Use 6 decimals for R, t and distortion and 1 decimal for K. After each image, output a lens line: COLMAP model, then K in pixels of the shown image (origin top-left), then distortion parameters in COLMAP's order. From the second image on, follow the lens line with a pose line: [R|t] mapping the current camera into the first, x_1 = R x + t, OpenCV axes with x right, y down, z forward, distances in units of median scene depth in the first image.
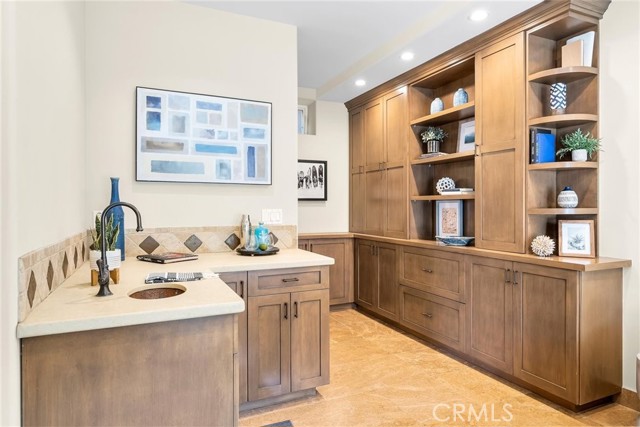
lens RADIAL K [[384.0, 0, 320.0], [0, 384.0, 213.5], [0, 0, 1]] dist [-0.005266, -0.001500]
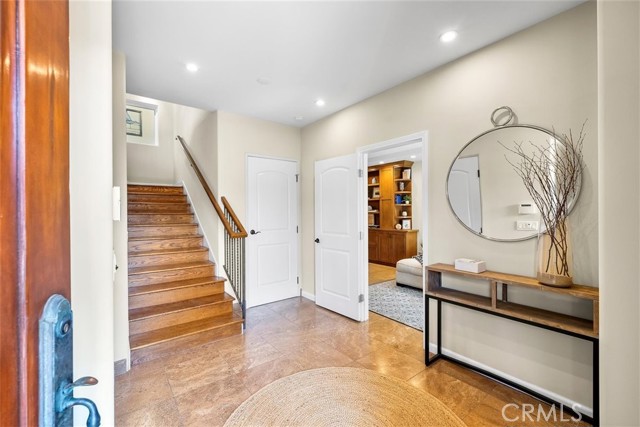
lens RADIAL K [[265.6, 0, 320.6], [0, 265.6, 210.1], [0, 0, 1]] dist [-0.000640, -0.000072]
pose [[0.972407, 0.000697, 0.233291, -0.663742], [0.004963, 0.999707, -0.023674, -0.016172], [-0.233239, 0.024178, 0.972119, -1.172461]]
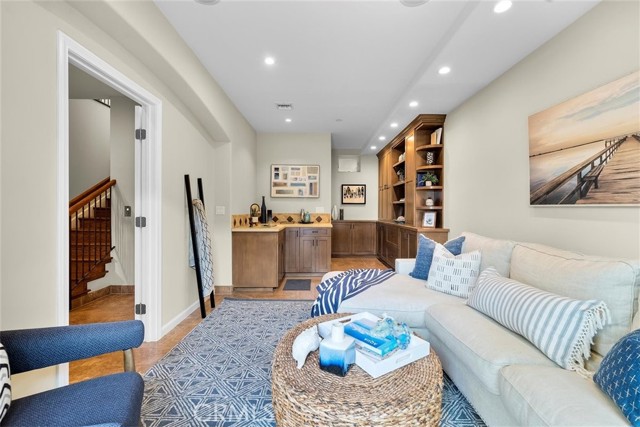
lens RADIAL K [[265.6, 0, 320.6], [0, 265.6, 210.1], [0, 0, 1]] dist [-0.000640, -0.000072]
pose [[0.915494, 0.006000, -0.402286, 0.616511], [-0.012472, 0.999831, -0.013471, 0.033238], [0.402138, 0.017350, 0.915415, -0.629361]]
